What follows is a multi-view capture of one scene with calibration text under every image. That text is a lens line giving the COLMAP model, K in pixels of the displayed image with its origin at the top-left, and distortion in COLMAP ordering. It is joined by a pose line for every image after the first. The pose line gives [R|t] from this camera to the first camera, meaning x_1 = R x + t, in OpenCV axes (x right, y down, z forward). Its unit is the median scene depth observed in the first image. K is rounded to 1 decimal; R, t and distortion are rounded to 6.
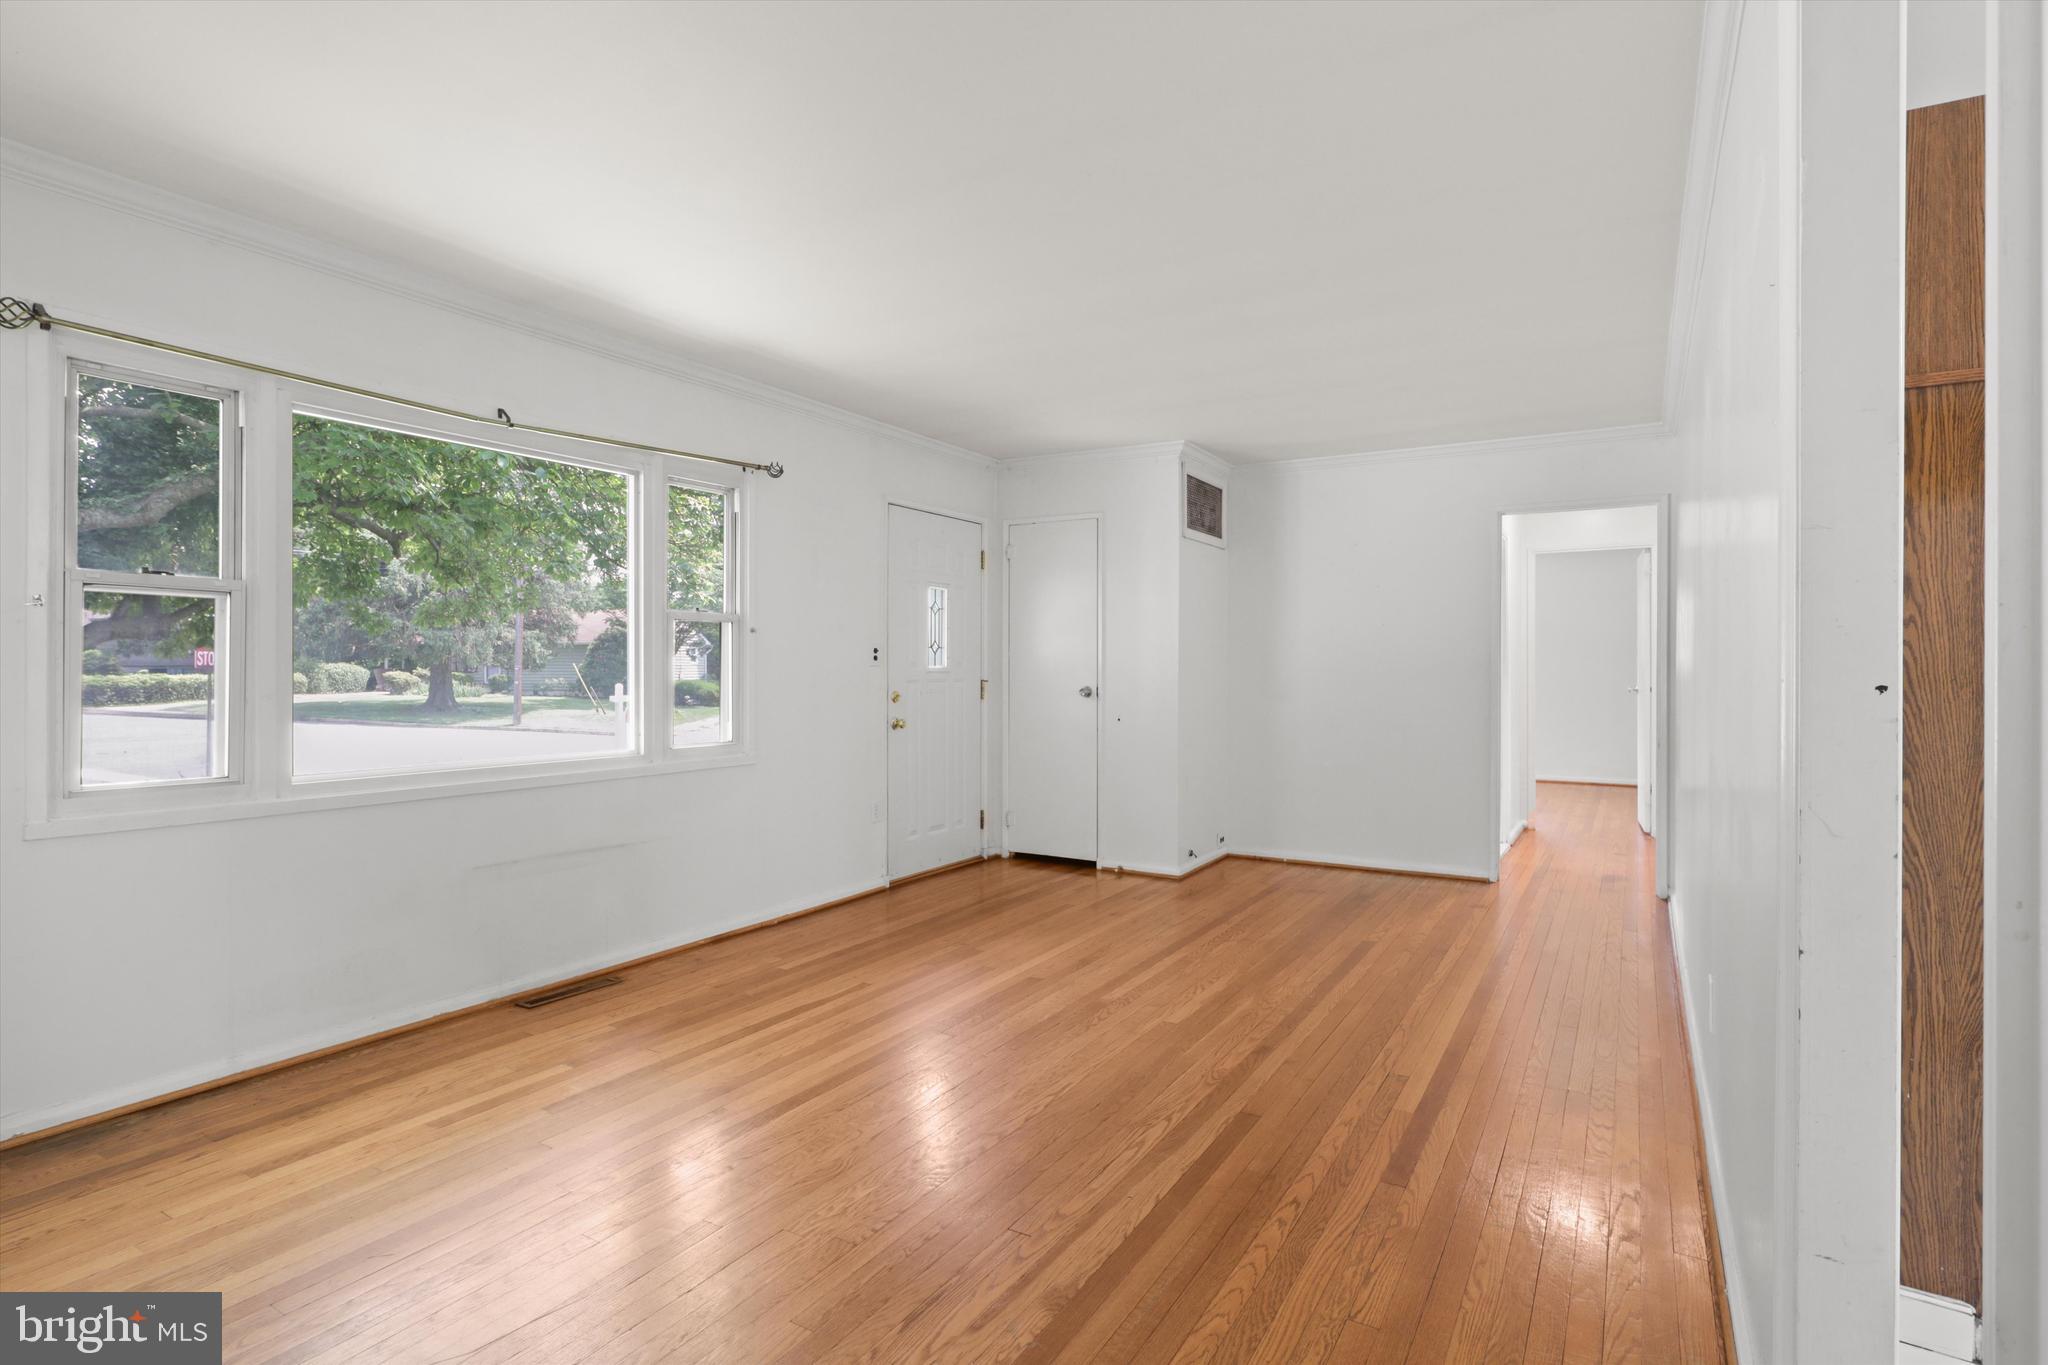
lens RADIAL K [[1027.6, 0, 1030.6], [0, 1027.6, 665.7], [0, 0, 1]] dist [-0.021425, 0.016497]
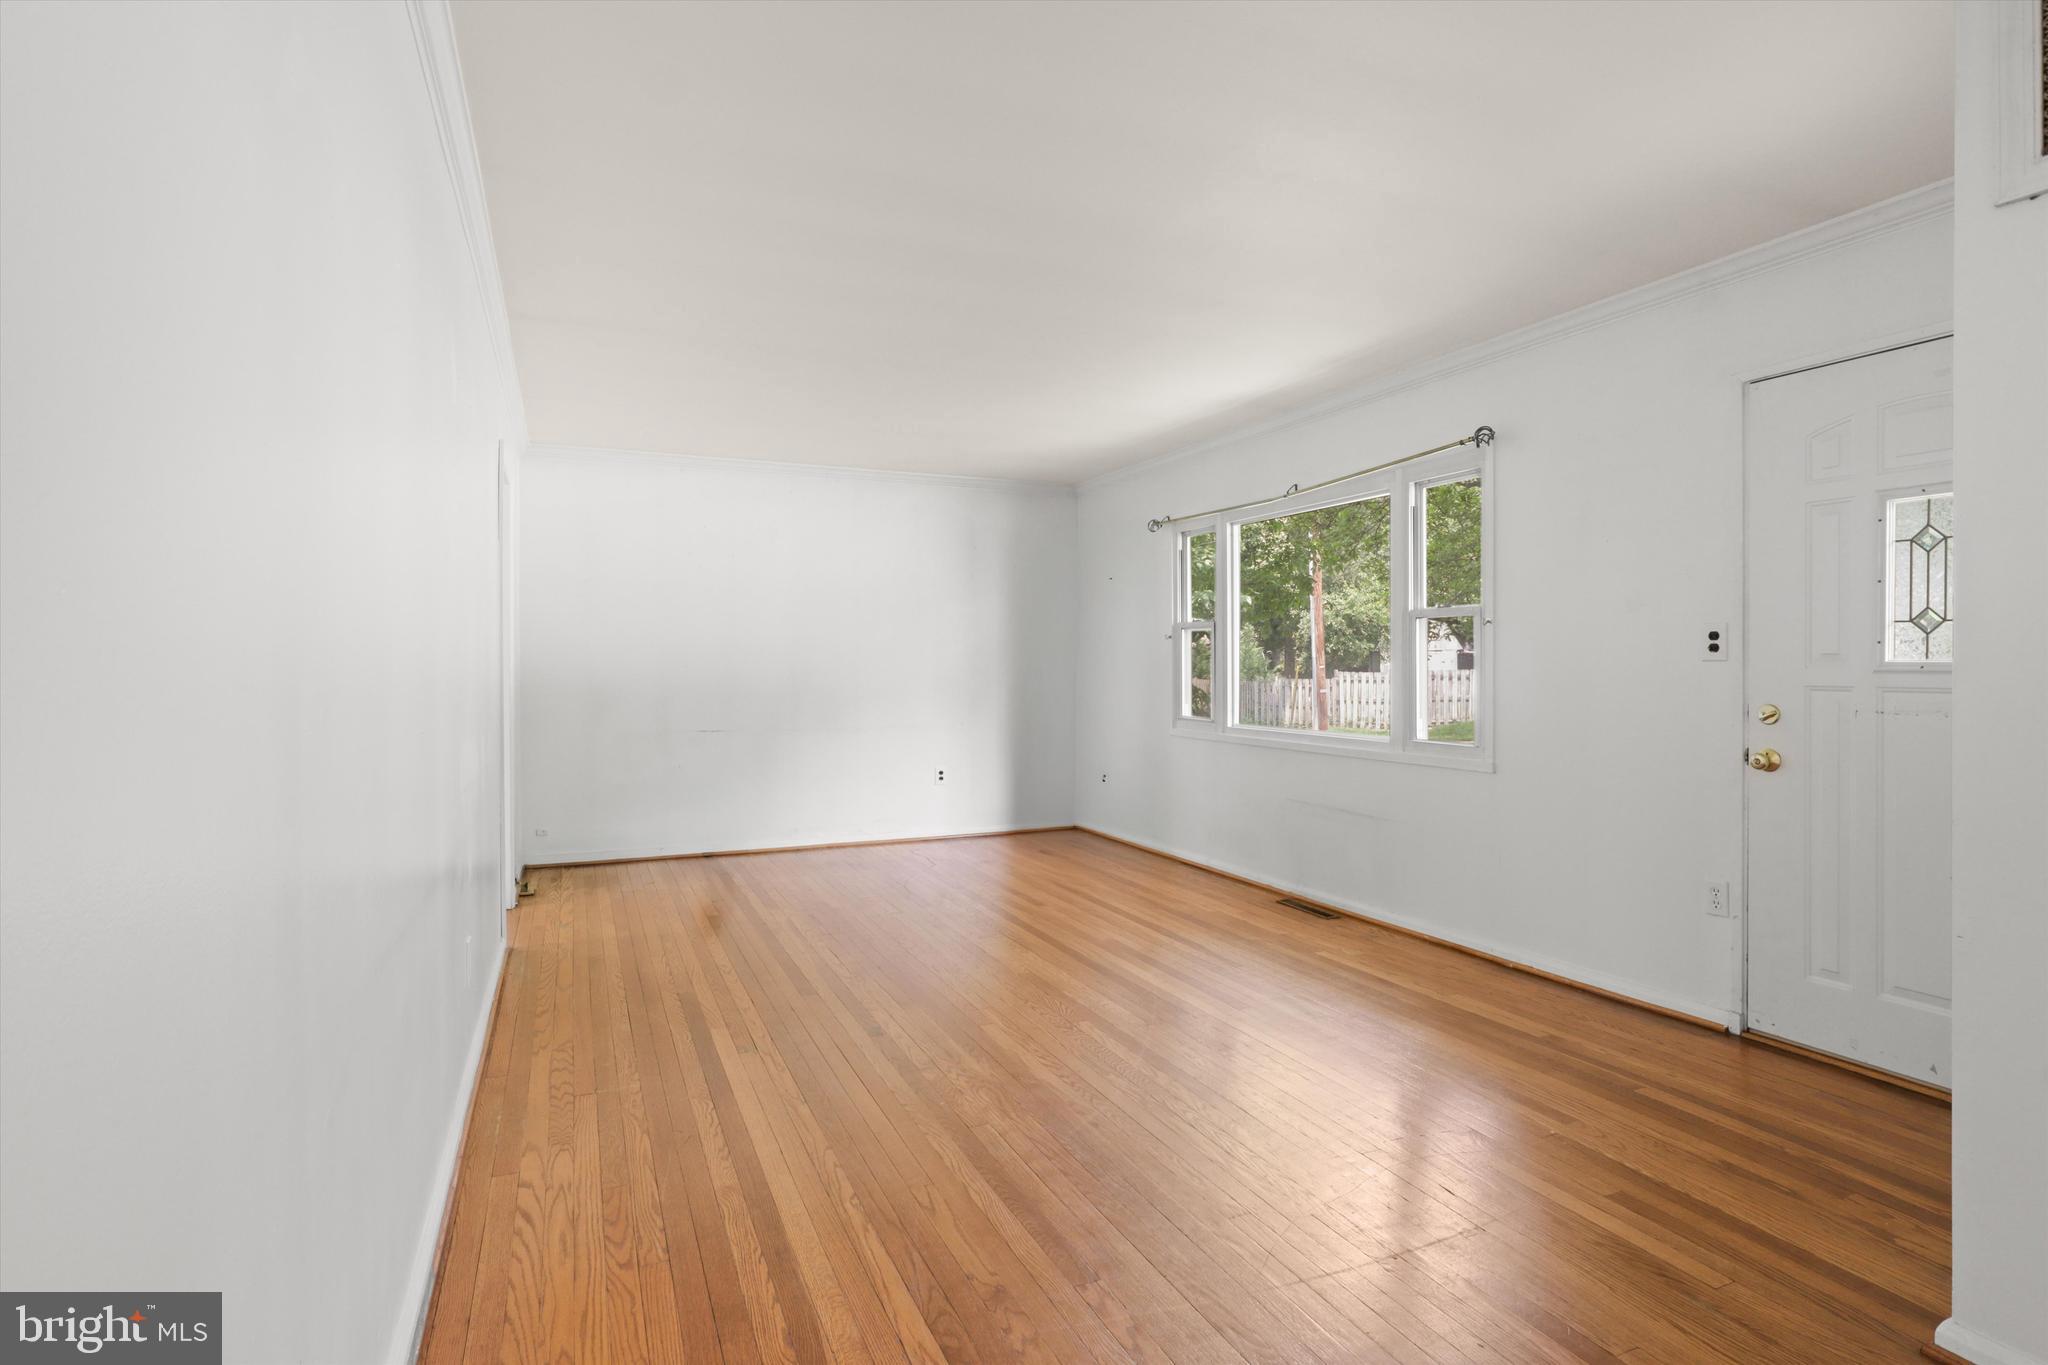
lens RADIAL K [[1027.6, 0, 1030.6], [0, 1027.6, 665.7], [0, 0, 1]] dist [-0.021425, 0.016497]
pose [[-0.575804, -0.001268, -0.817587, 0.803726], [-0.000669, 0.999999, -0.001079, 0.005935], [0.817588, -0.000074, -0.575804, 1.408216]]
